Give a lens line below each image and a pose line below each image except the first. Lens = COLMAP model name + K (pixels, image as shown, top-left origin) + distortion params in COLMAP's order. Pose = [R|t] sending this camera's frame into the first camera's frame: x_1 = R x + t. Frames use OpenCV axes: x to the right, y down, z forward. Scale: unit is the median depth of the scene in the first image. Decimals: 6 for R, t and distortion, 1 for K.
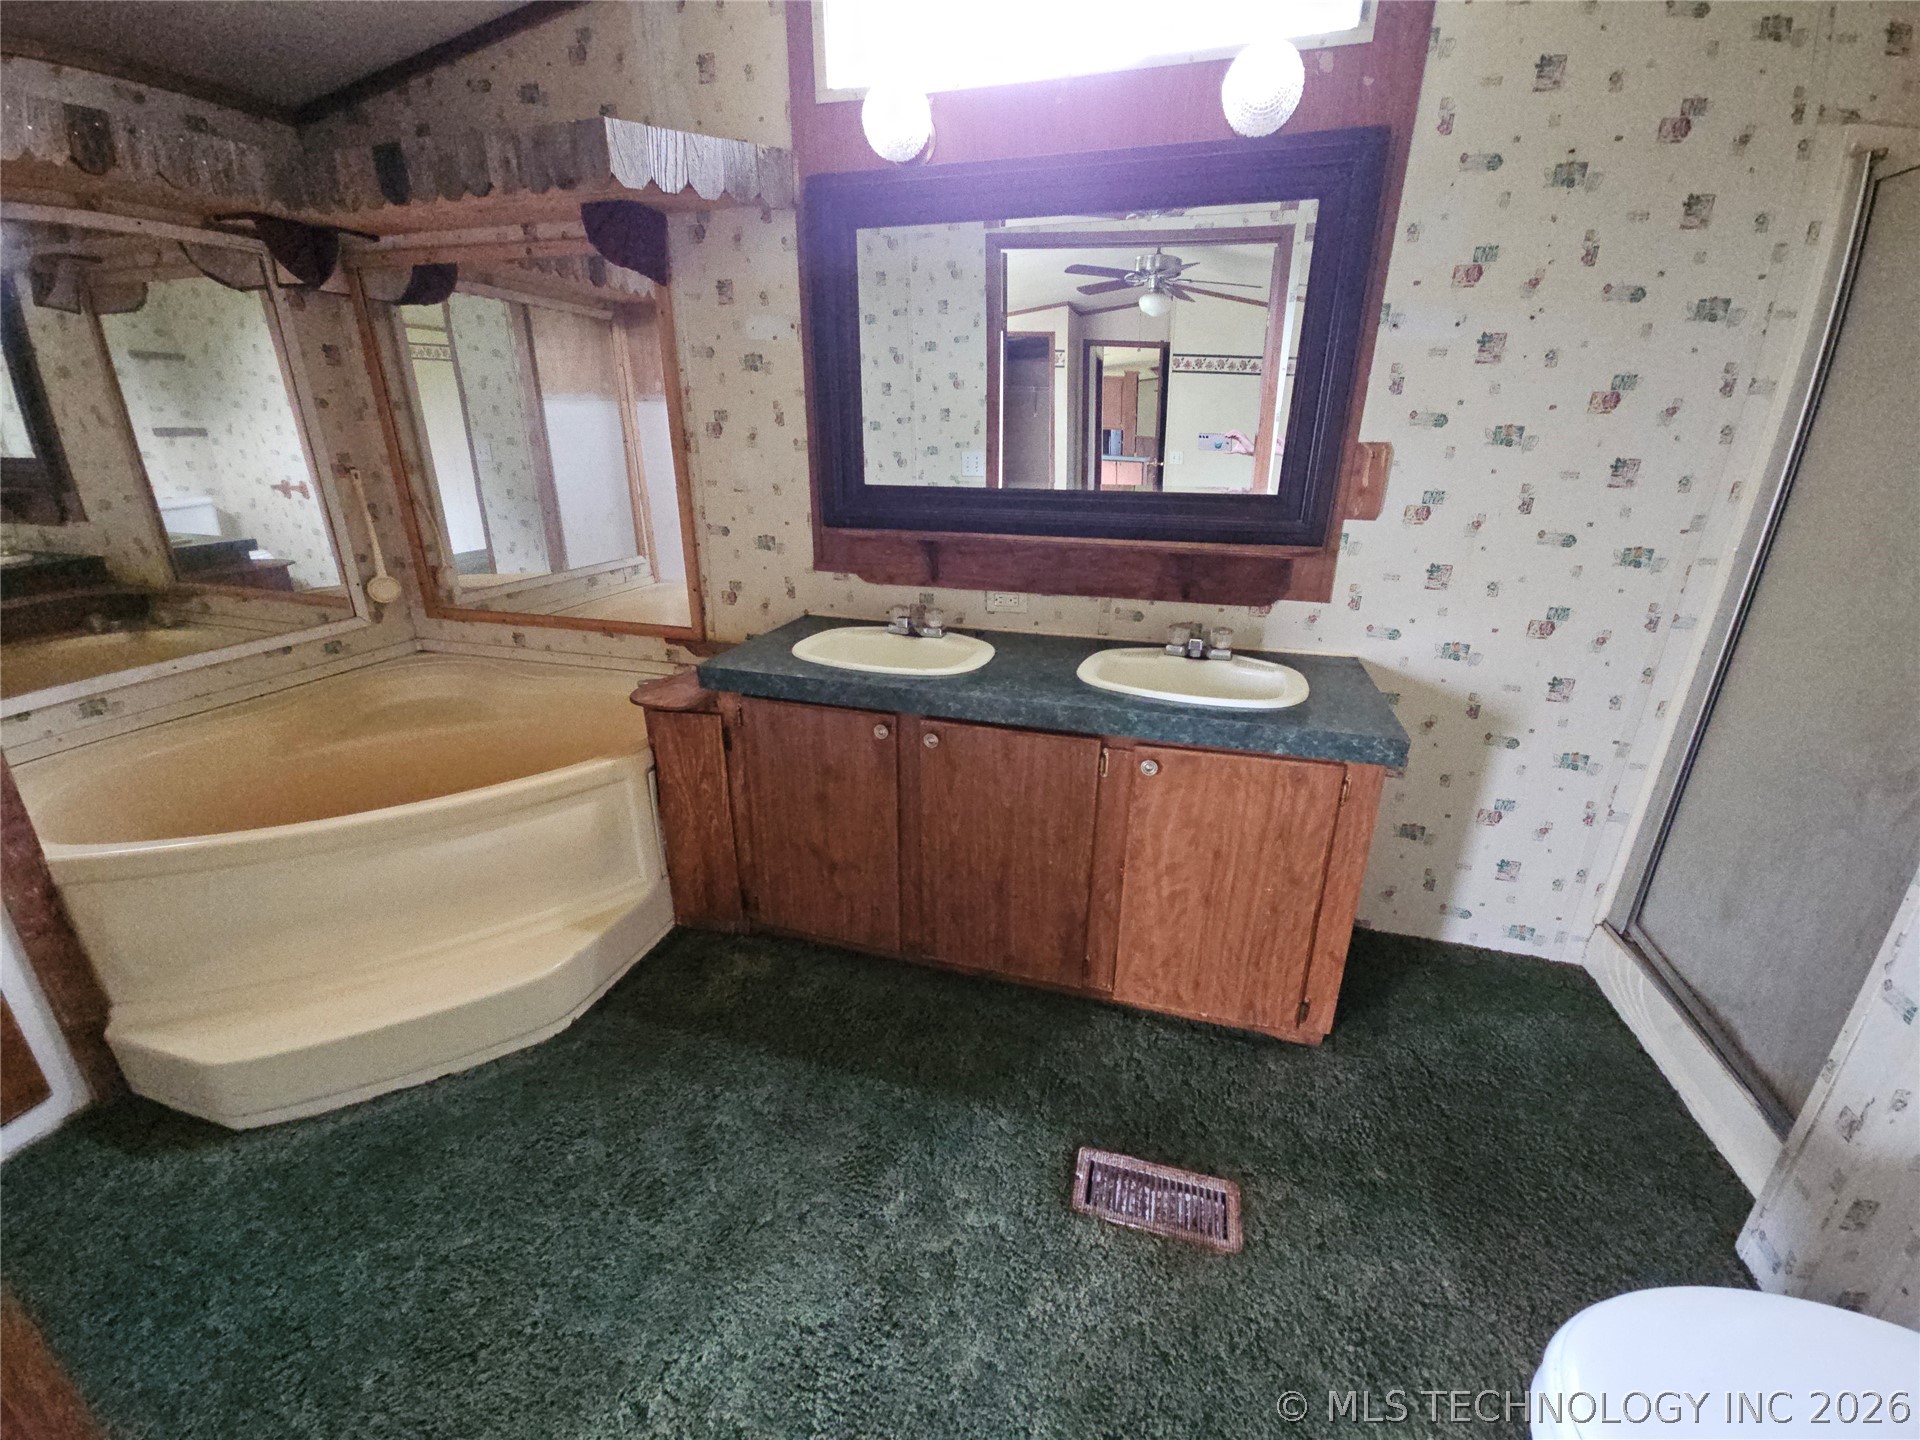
lens RADIAL K [[778.0, 0, 955.2], [0, 778.0, 712.5], [0, 0, 1]] dist [0.007071, -0.007201]
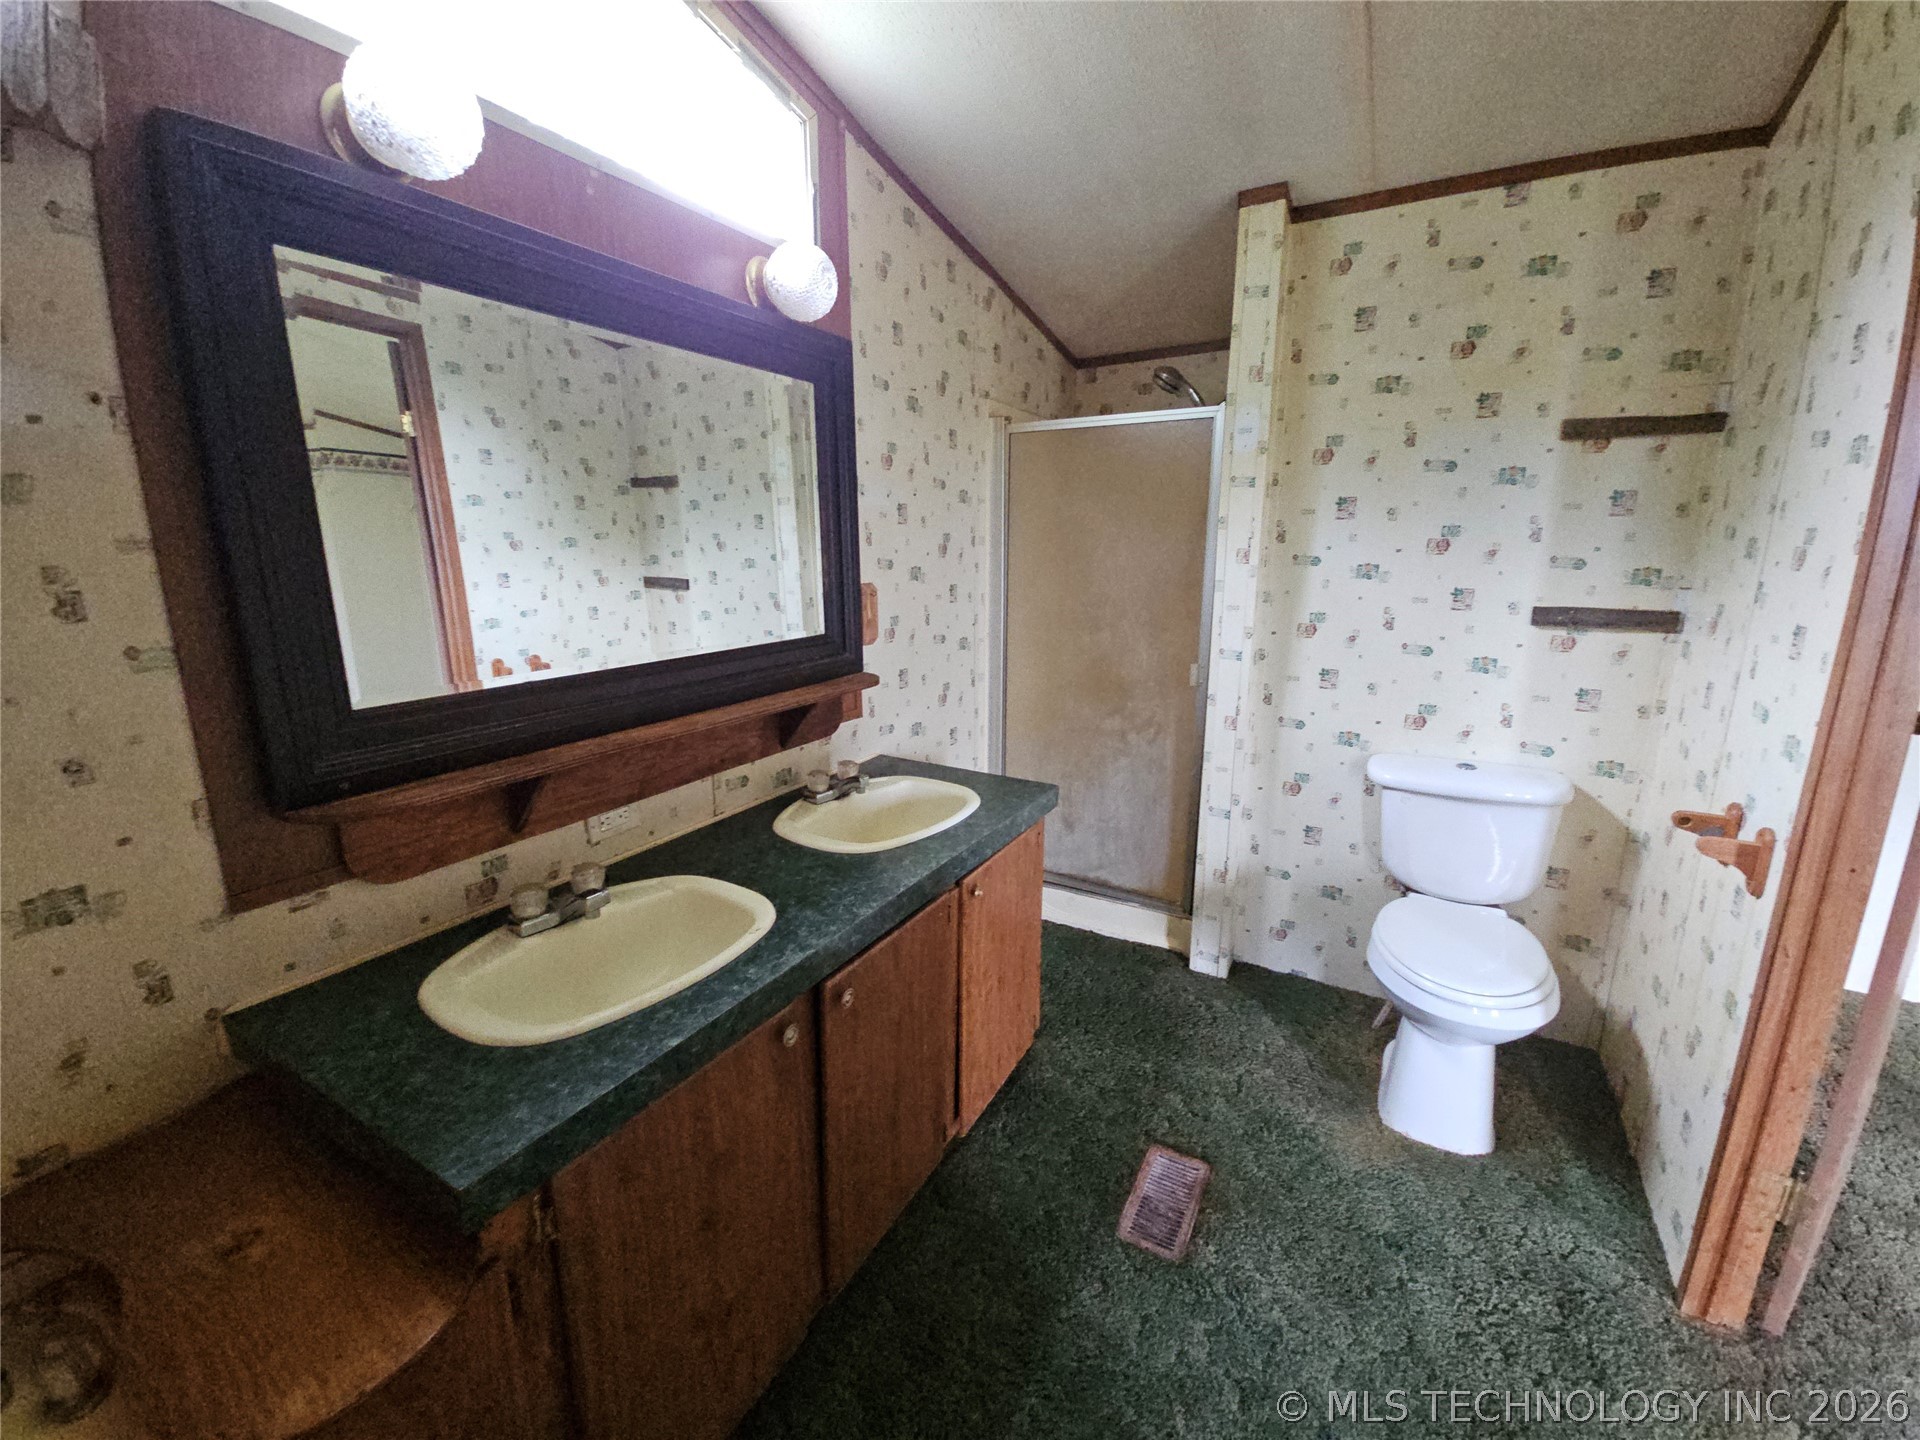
lens RADIAL K [[778.0, 0, 948.0], [0, 778.0, 715.9], [0, 0, 1]] dist [0.007071, -0.007201]
pose [[0.238789, -0.221912, 0.945376, -0.549303], [0.333909, 0.932938, 0.134651, -0.240568], [-0.911858, 0.283517, 0.296873, 0.509156]]
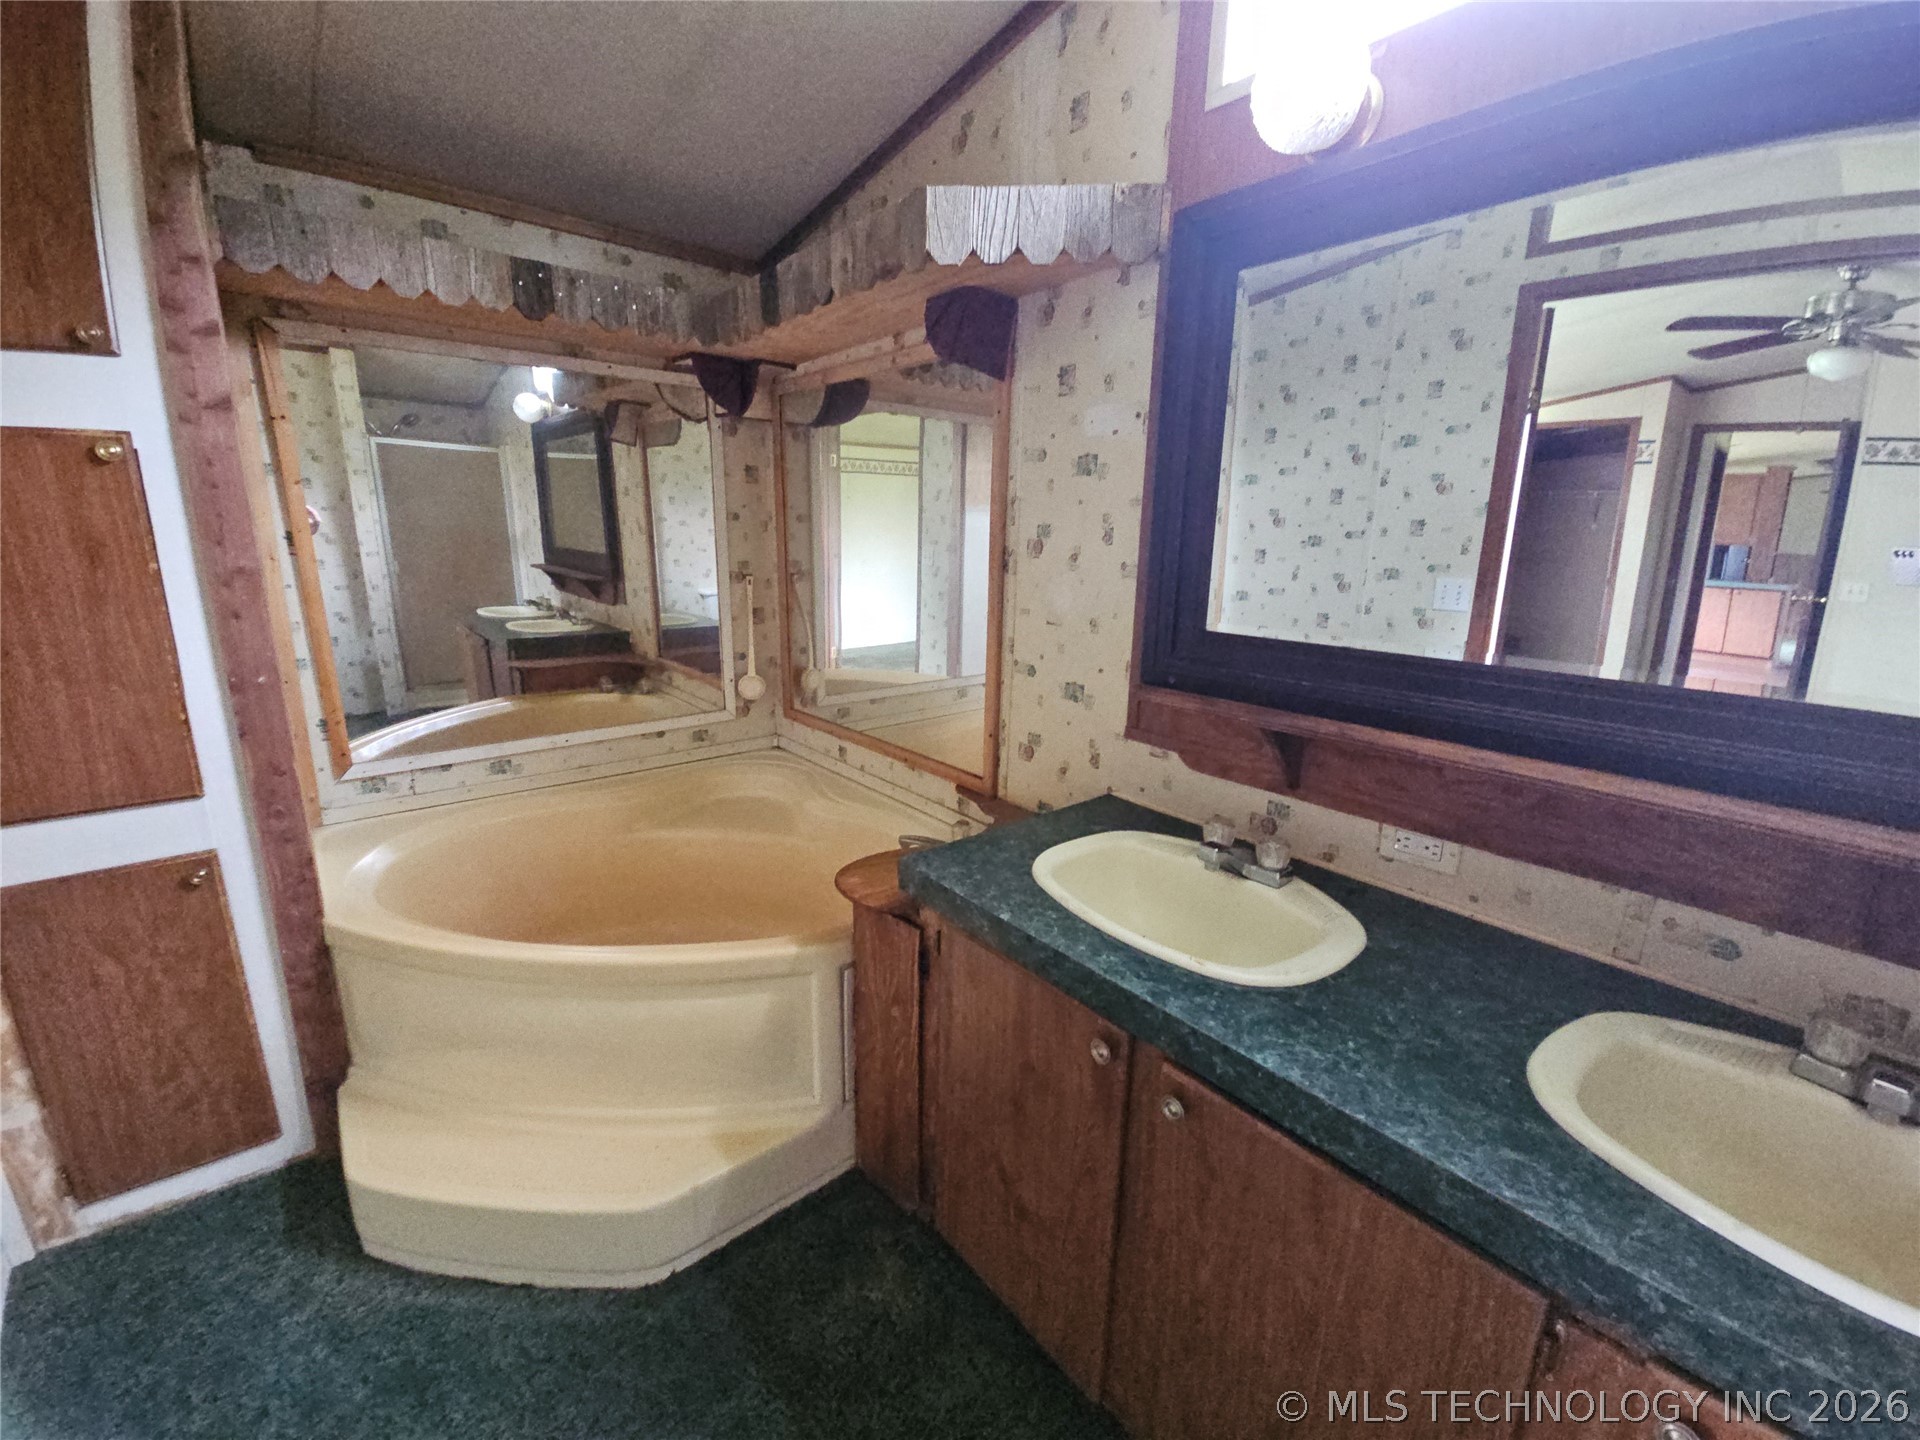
lens RADIAL K [[778.0, 0, 955.1], [0, 778.0, 716.2], [0, 0, 1]] dist [0.007071, -0.007201]
pose [[0.832358, 0.135025, -0.537540, 0.082864], [-0.199036, 0.977995, -0.062535, -0.141610], [0.517267, 0.159041, 0.840916, 0.346711]]
